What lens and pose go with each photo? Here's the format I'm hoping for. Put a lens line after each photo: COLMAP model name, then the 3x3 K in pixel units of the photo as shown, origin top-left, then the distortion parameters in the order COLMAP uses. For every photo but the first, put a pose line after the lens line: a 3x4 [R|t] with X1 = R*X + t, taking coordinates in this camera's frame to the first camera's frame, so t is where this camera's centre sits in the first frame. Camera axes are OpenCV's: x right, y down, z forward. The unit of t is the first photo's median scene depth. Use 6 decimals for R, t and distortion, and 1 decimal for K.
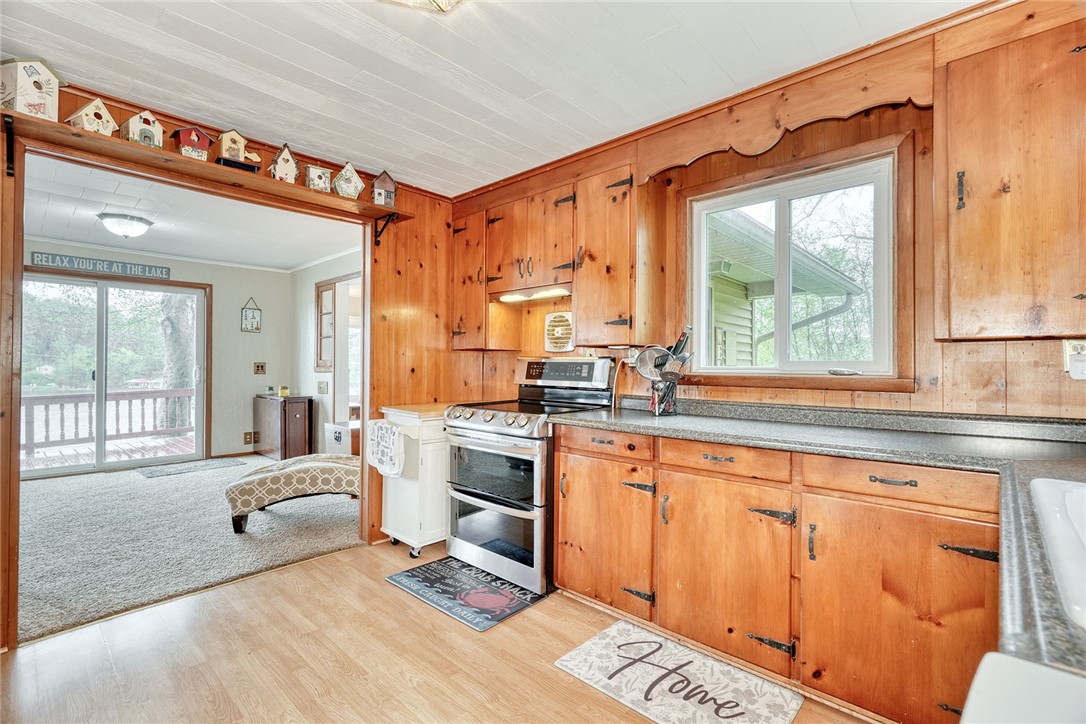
lens RADIAL K [[500.2, 0, 543.0], [0, 500.2, 362.0], [0, 0, 1]] dist [-0.003359, 0.000729]
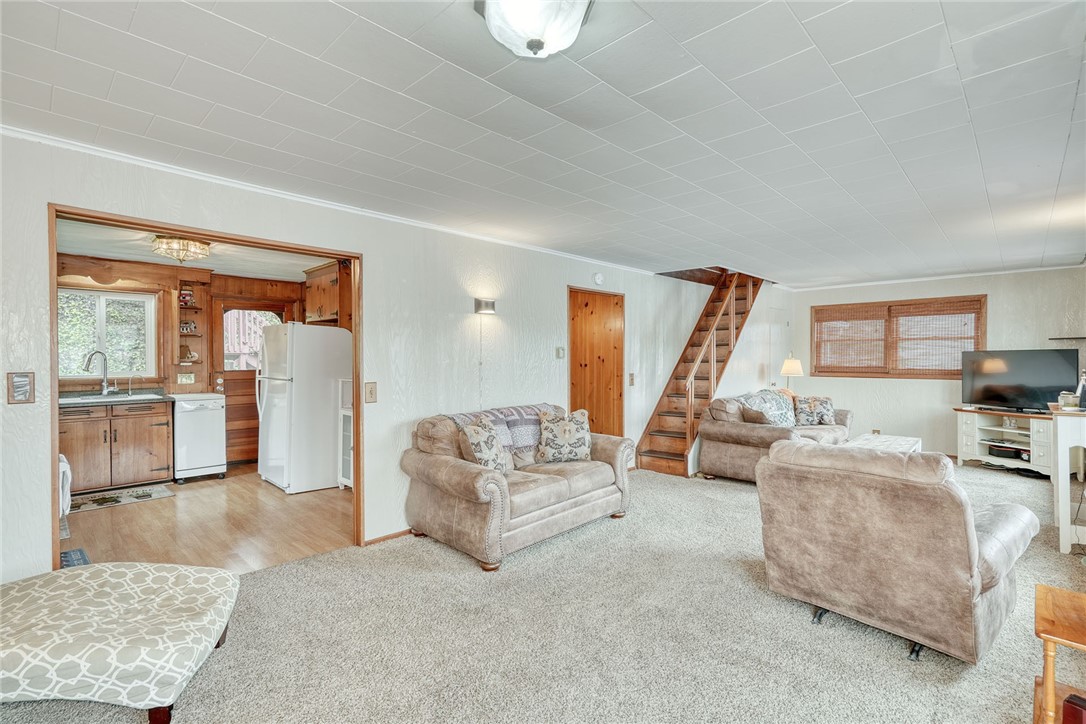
lens RADIAL K [[500.2, 0, 543.0], [0, 500.2, 362.0], [0, 0, 1]] dist [-0.003359, 0.000729]
pose [[-0.999784, -0.007680, 0.019327, -1.608912], [-0.007551, 0.999949, 0.006731, -0.085406], [-0.019377, 0.006584, -0.999791, 2.530768]]
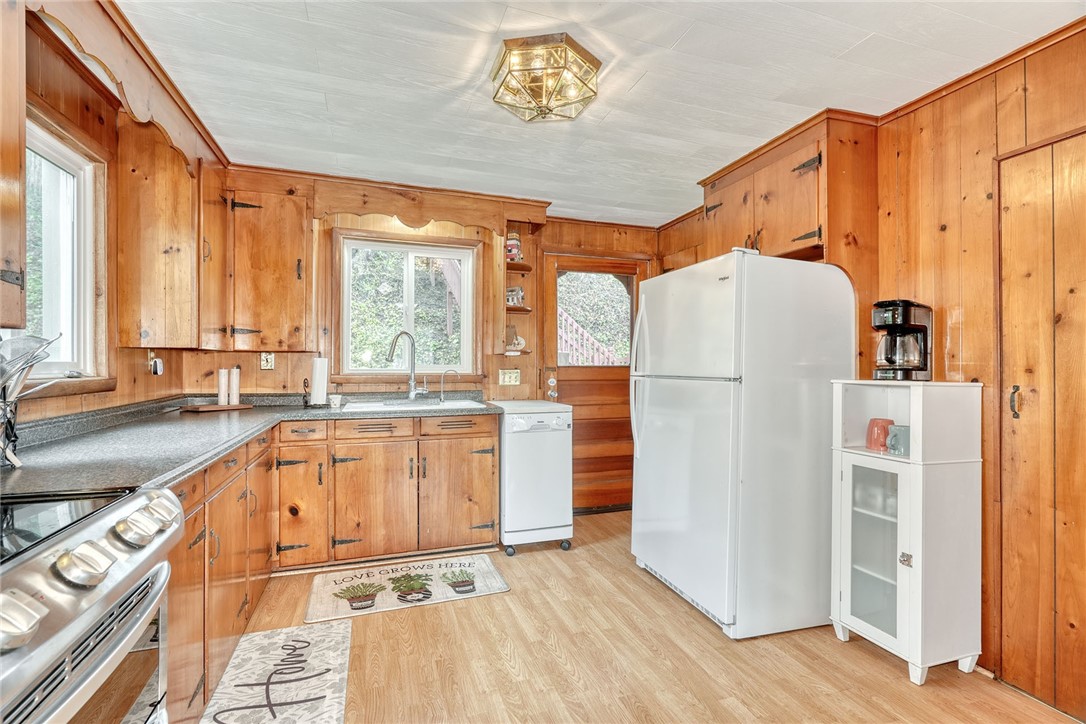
lens RADIAL K [[491.3, 0, 543.0], [0, 491.3, 362.0], [0, 0, 1]] dist [-0.002804, 0.000608]
pose [[-0.884394, -0.005806, 0.466706, -0.562560], [-0.011043, 0.999903, -0.008486, -0.004917], [-0.466611, -0.012658, -0.884372, 1.371169]]
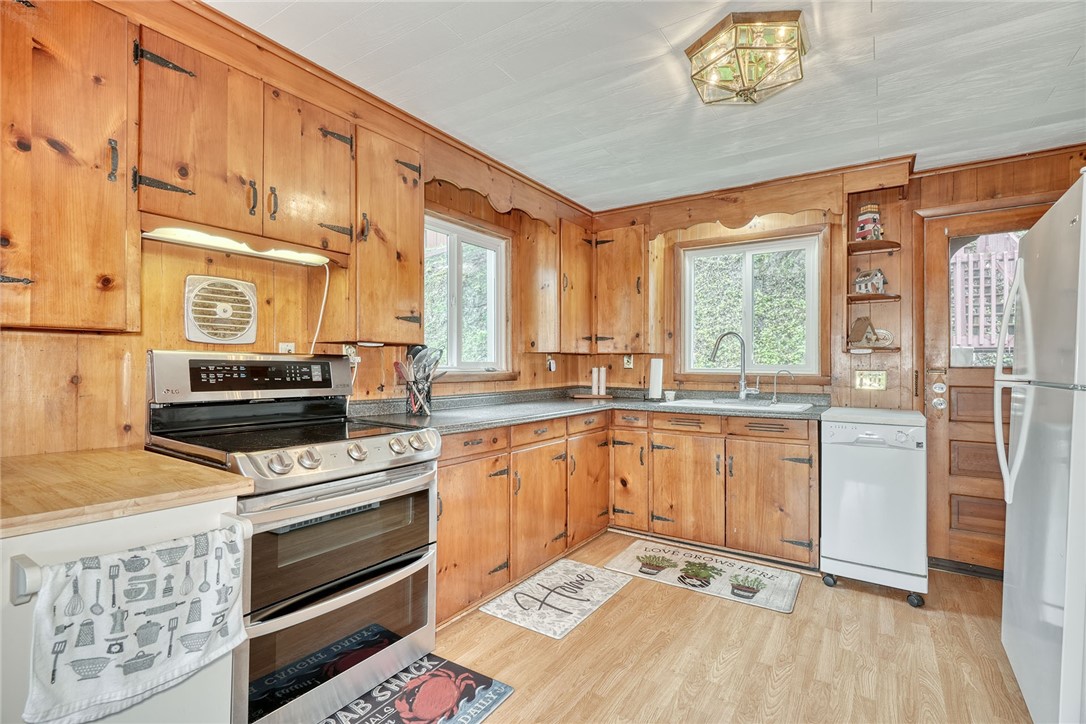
lens RADIAL K [[500.2, 0, 543.0], [0, 500.2, 362.0], [0, 0, 1]] dist [-0.003359, 0.000729]
pose [[-0.154782, -0.000571, 0.987948, -0.927915], [-0.012723, 0.999918, -0.001416, -0.002926], [-0.987867, -0.012789, -0.154777, 1.063930]]
